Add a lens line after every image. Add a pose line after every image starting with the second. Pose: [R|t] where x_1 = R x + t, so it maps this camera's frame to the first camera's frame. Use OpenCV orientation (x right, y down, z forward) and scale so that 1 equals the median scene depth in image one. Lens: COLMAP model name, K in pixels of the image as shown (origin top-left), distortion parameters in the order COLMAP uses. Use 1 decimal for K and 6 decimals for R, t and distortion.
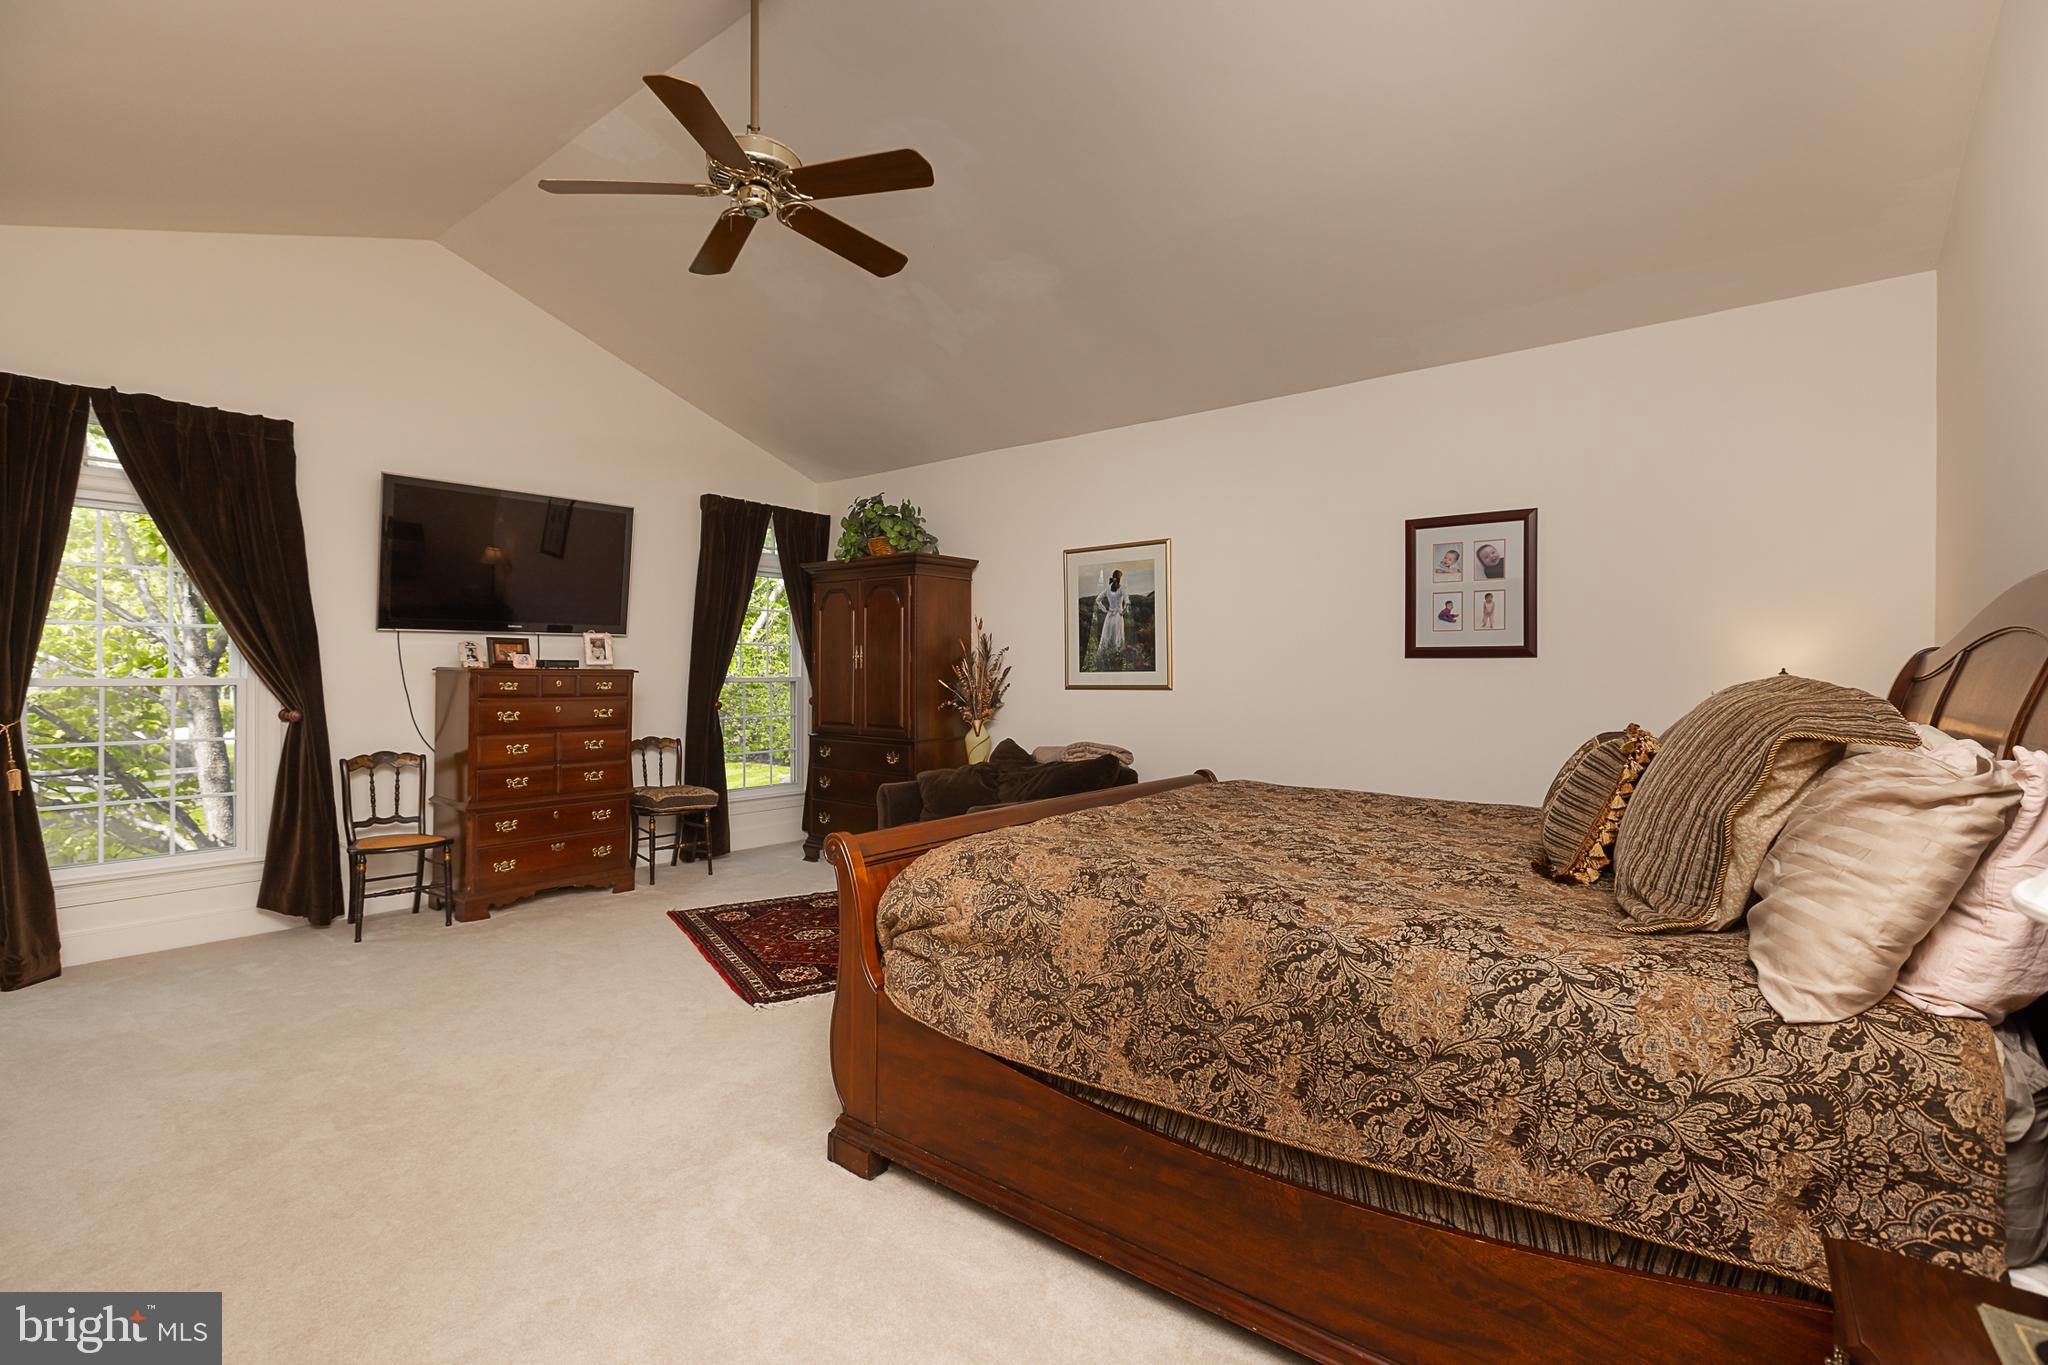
lens RADIAL K [[934.7, 0, 1016.8], [0, 934.7, 670.8], [0, 0, 1]] dist [-0.000301, 0.000064]
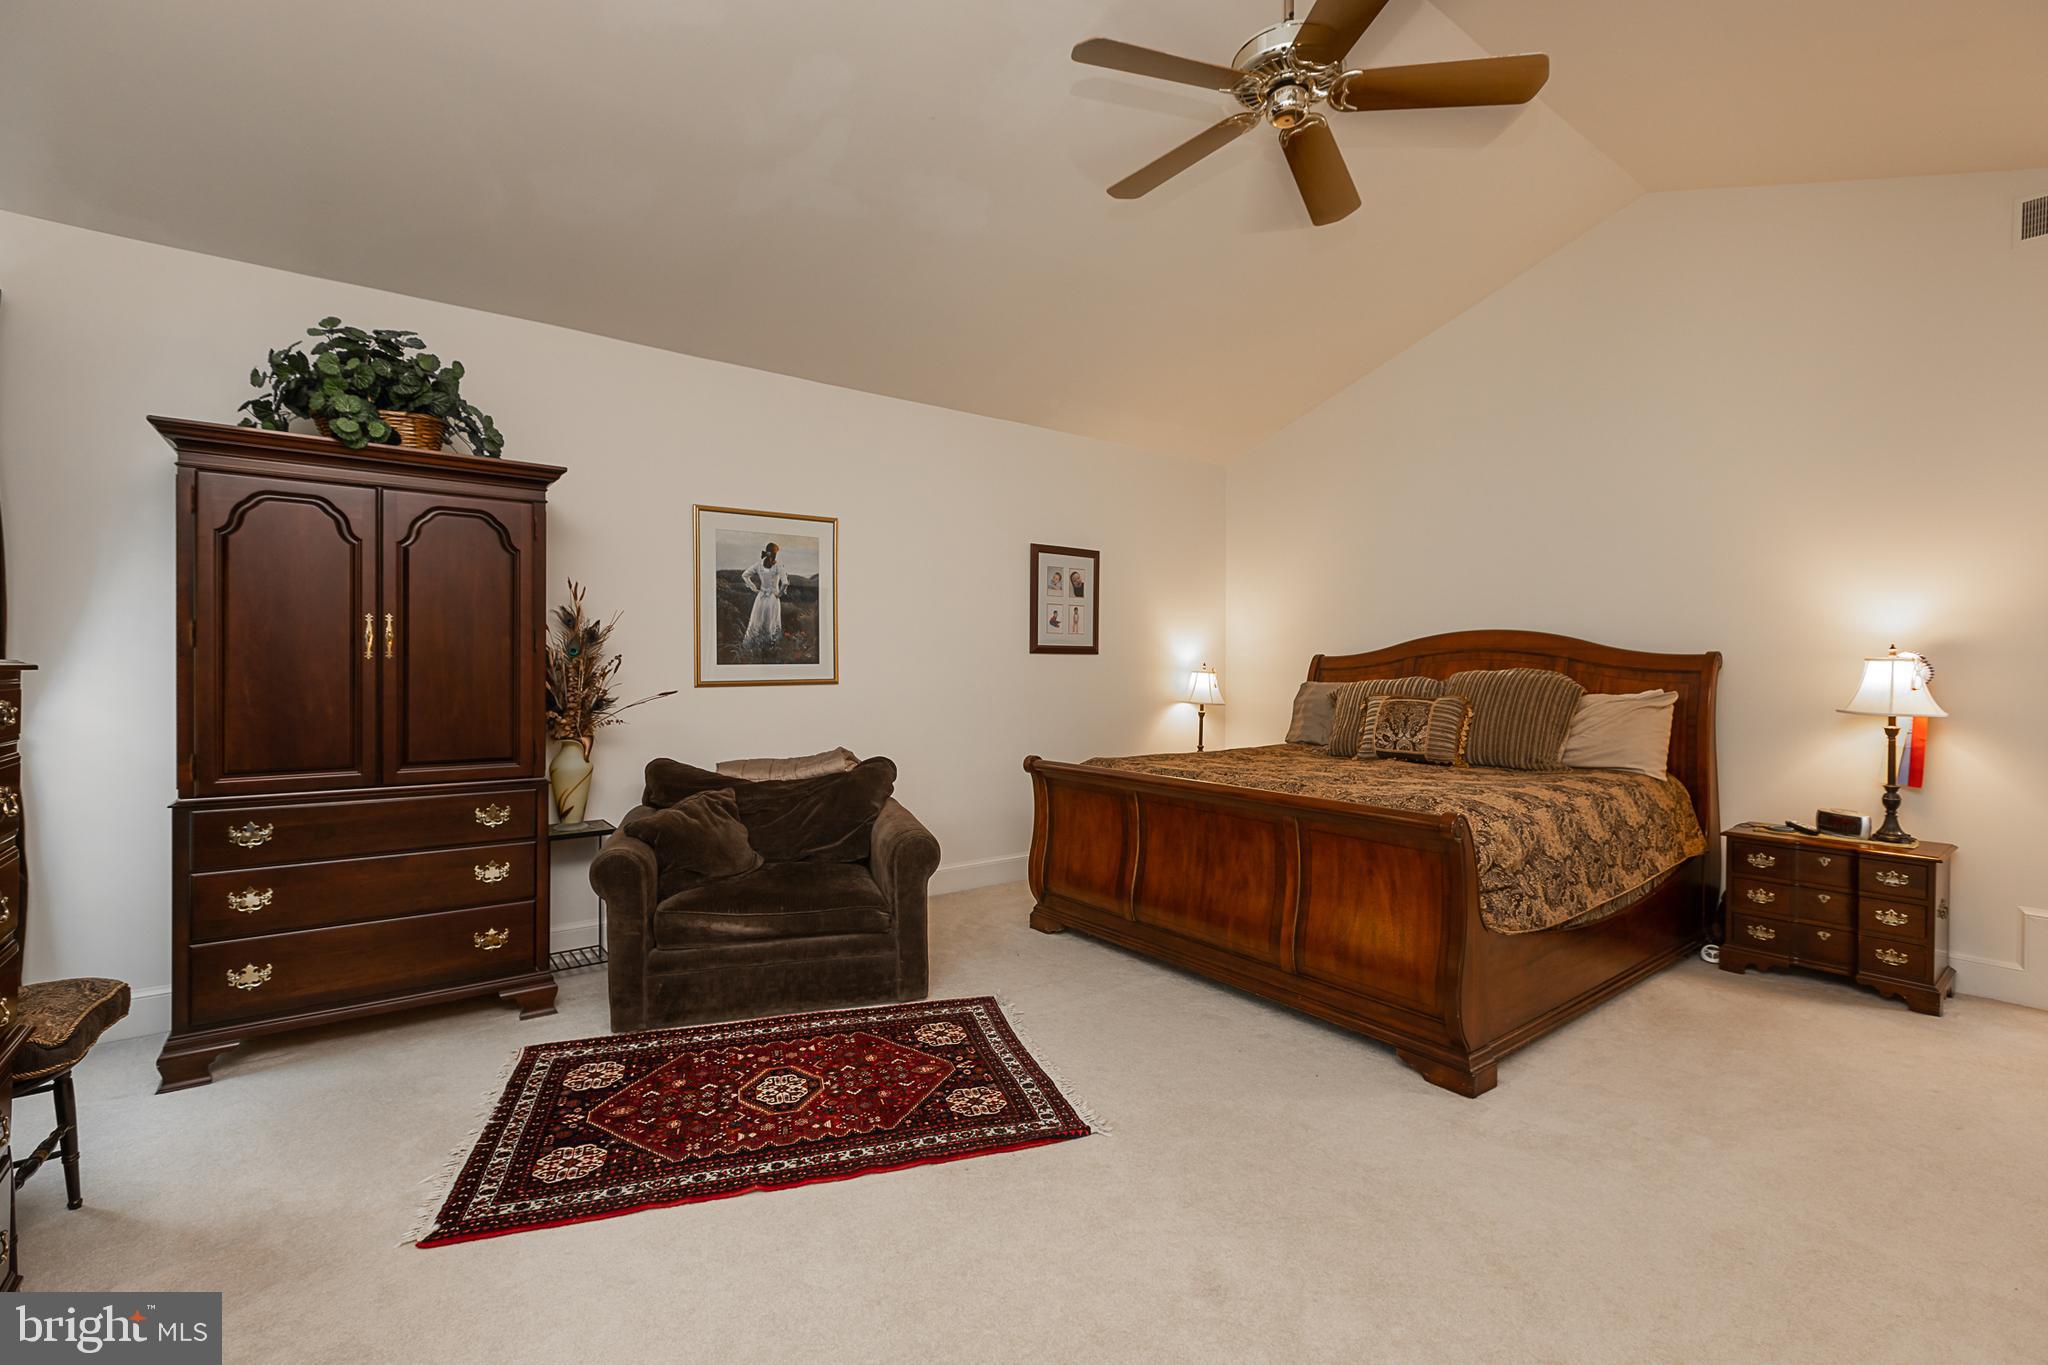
lens RADIAL K [[934.7, 0, 1016.5], [0, 934.7, 679.0], [0, 0, 1]] dist [-0.000301, 0.000064]
pose [[0.225052, -0.017018, 0.974198, -0.692019], [-0.002997, 0.999831, 0.018158, -0.001878], [-0.974342, -0.007006, 0.224963, 0.628318]]
